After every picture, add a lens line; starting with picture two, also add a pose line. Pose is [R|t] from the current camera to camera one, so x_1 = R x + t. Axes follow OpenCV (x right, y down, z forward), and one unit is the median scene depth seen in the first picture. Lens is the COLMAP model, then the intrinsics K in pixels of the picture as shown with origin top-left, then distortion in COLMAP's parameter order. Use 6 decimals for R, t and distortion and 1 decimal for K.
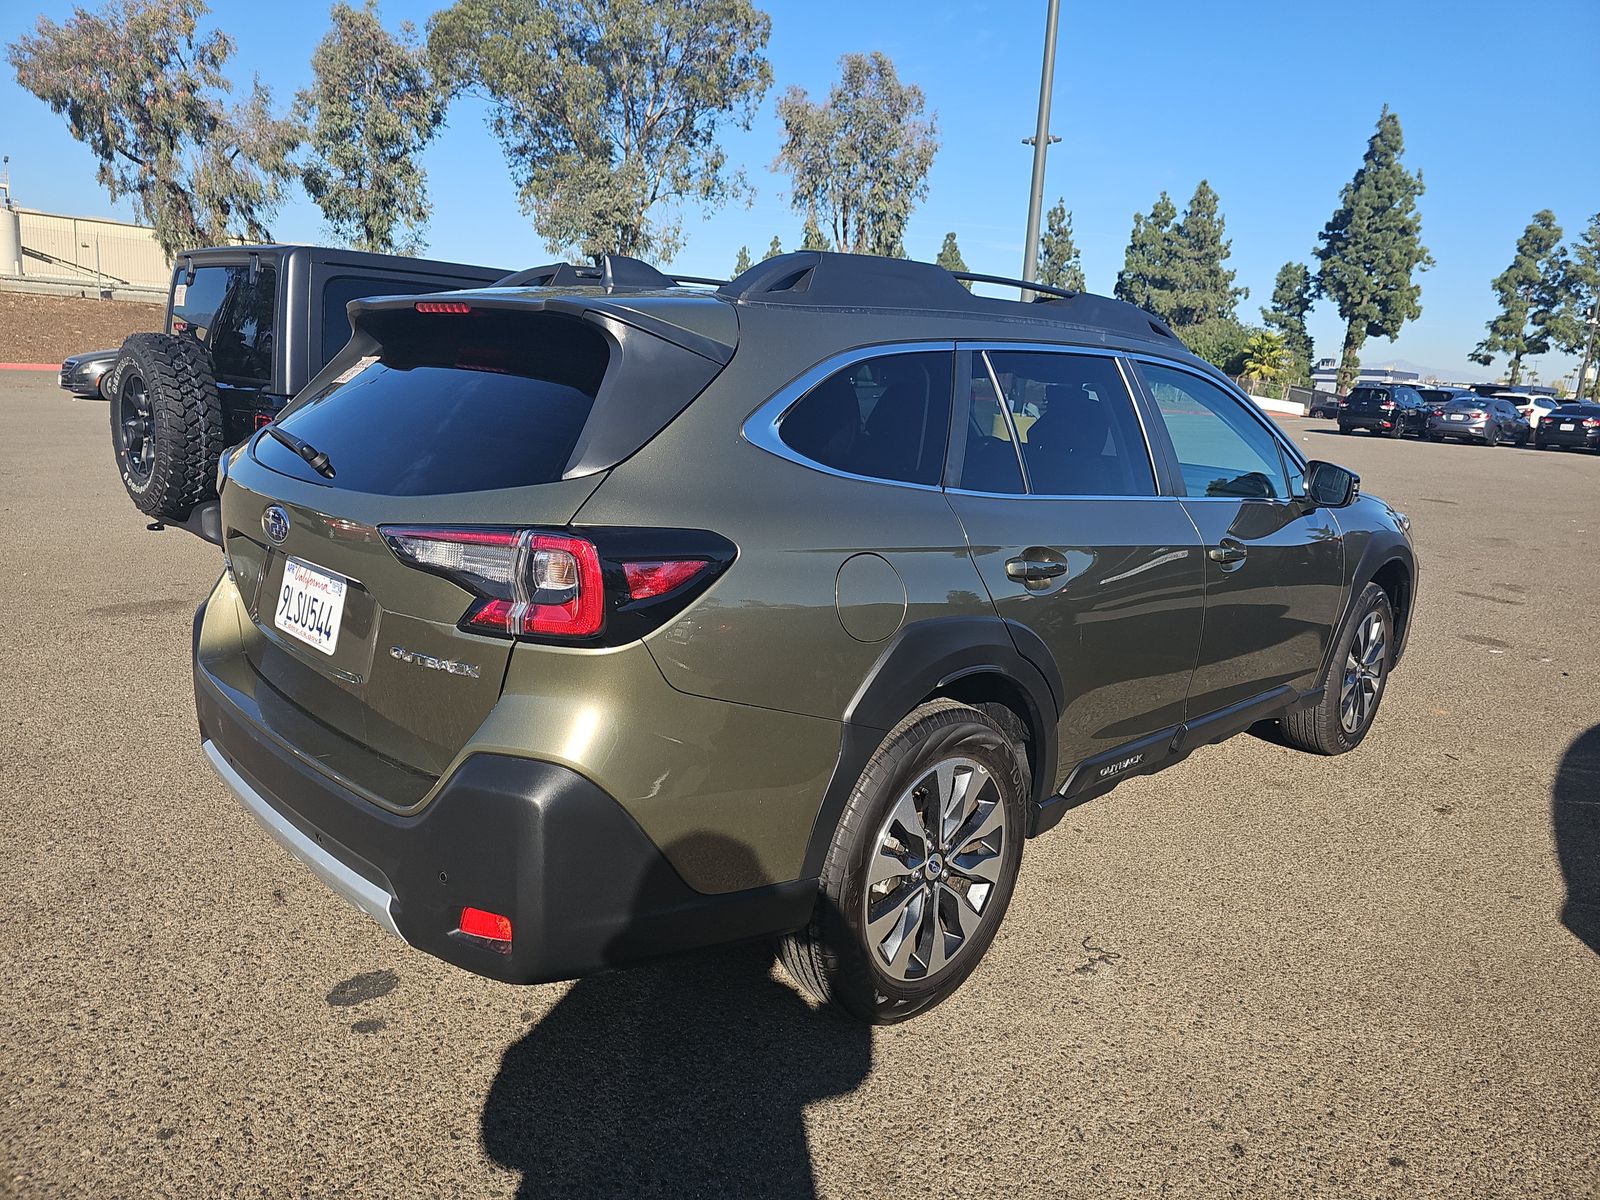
lens RADIAL K [[1087.4, 0, 807.3], [0, 1087.4, 600.5], [0, 0, 1]] dist [0.024785, -0.026598]
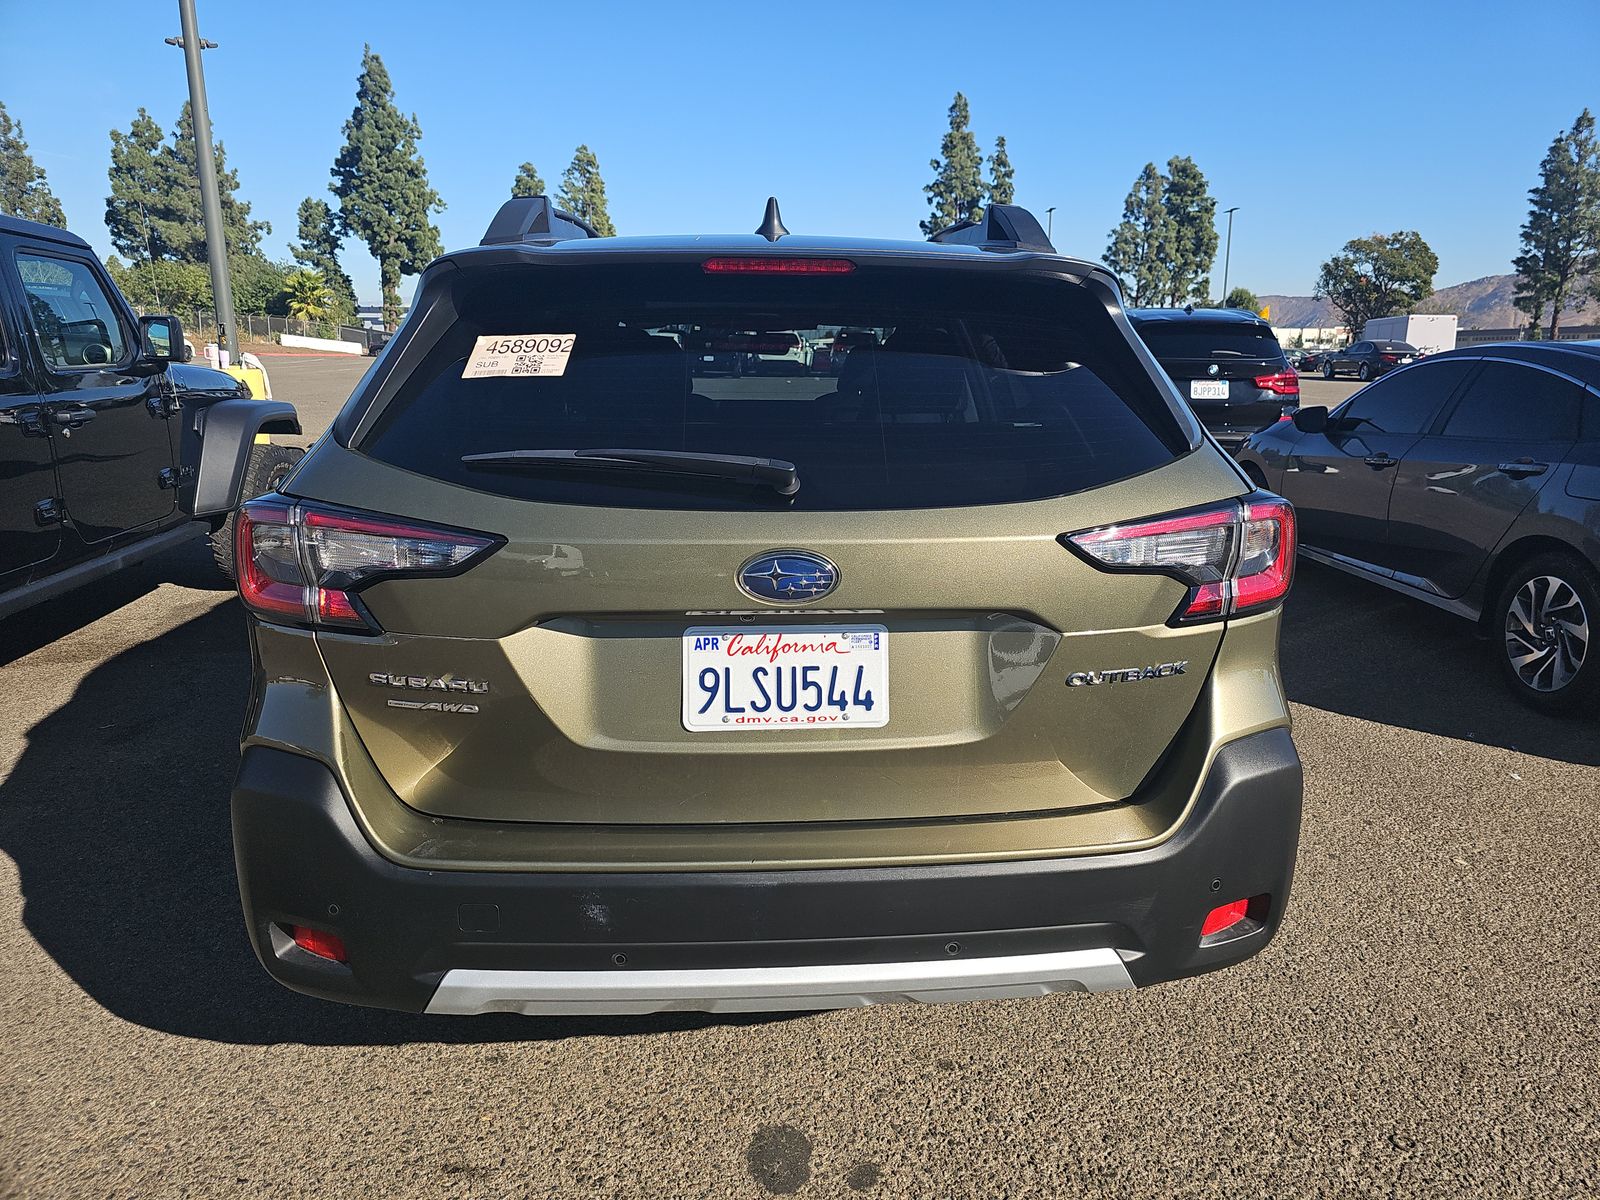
lens RADIAL K [[1087.4, 0, 796.1], [0, 1087.4, 608.2], [0, 0, 1]] dist [0.024785, -0.026598]
pose [[0.645033, -0.225961, 0.729982, -0.073911], [0.181642, 0.973239, 0.140755, -0.010866], [-0.742253, 0.041804, 0.668815, 0.038926]]
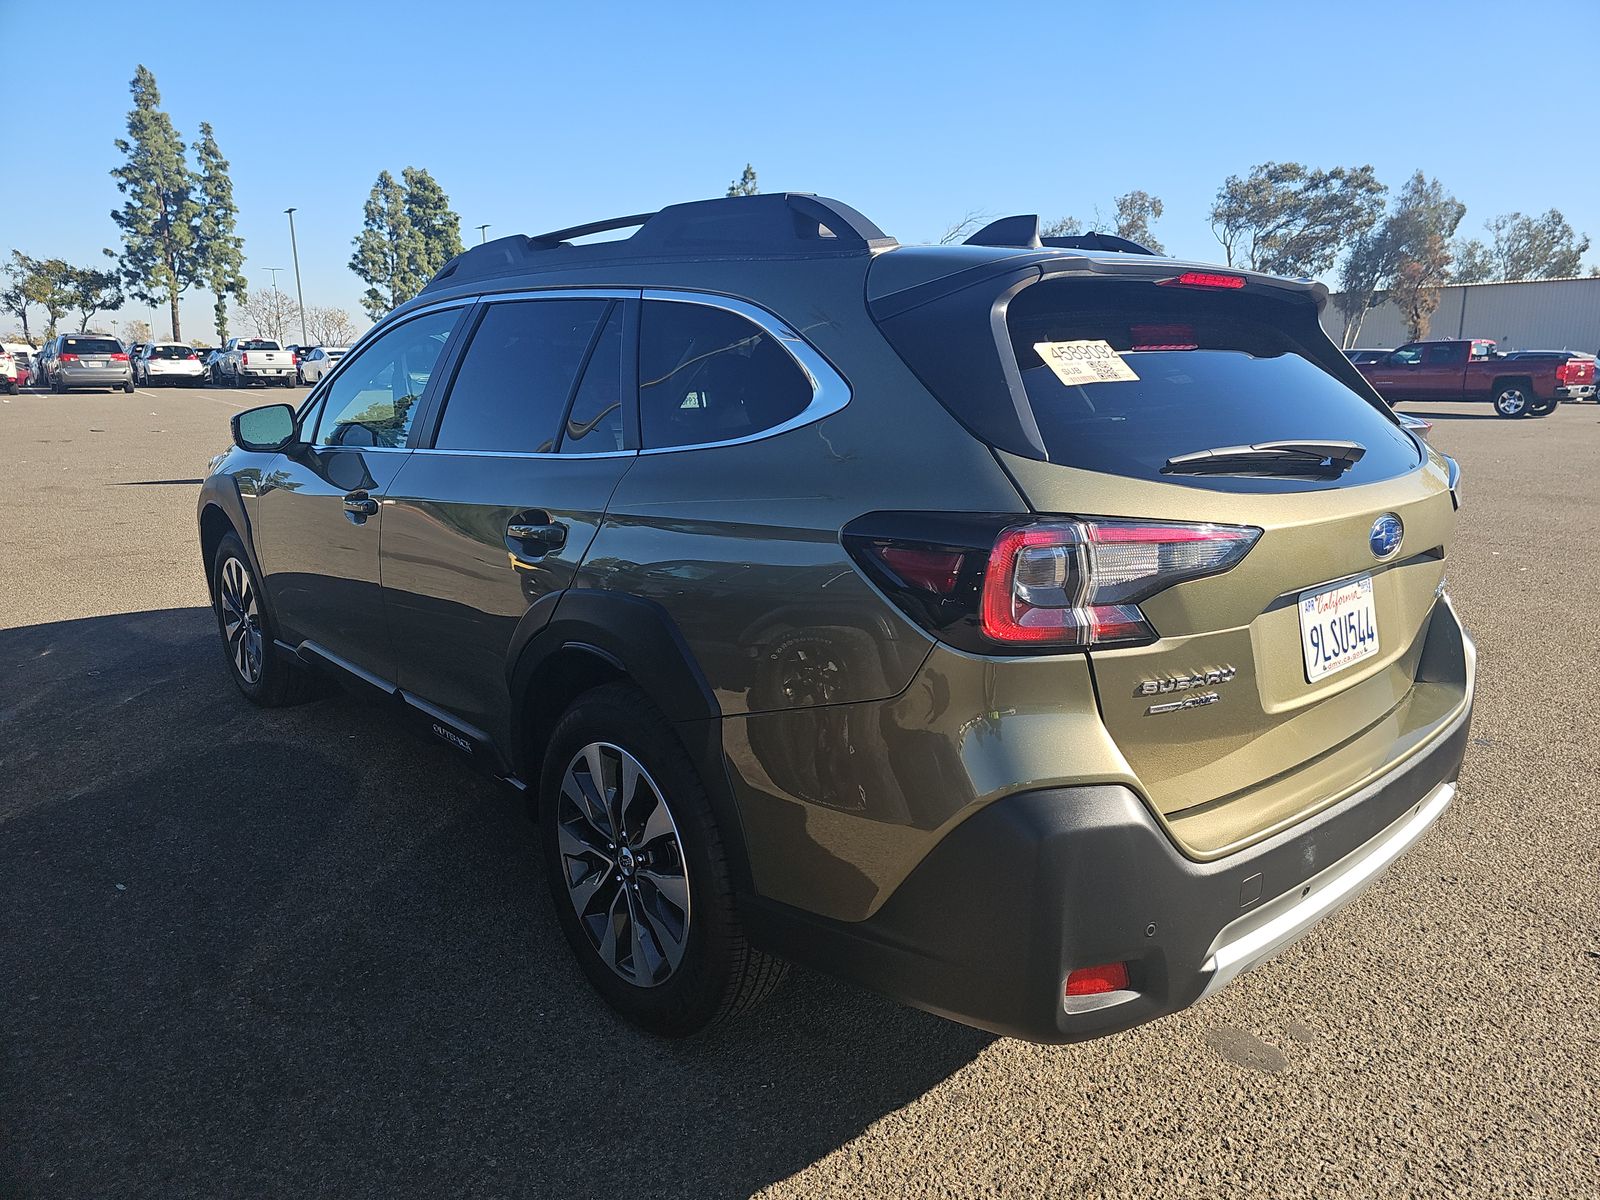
lens RADIAL K [[1087.4, 0, 853.2], [0, 1087.4, 611.7], [0, 0, 1]] dist [0.024785, -0.026598]
pose [[0.014412, -0.273222, 0.961843, -0.099472], [0.198511, 0.943577, 0.265059, -0.024274], [-0.979993, 0.187116, 0.067836, 0.100943]]
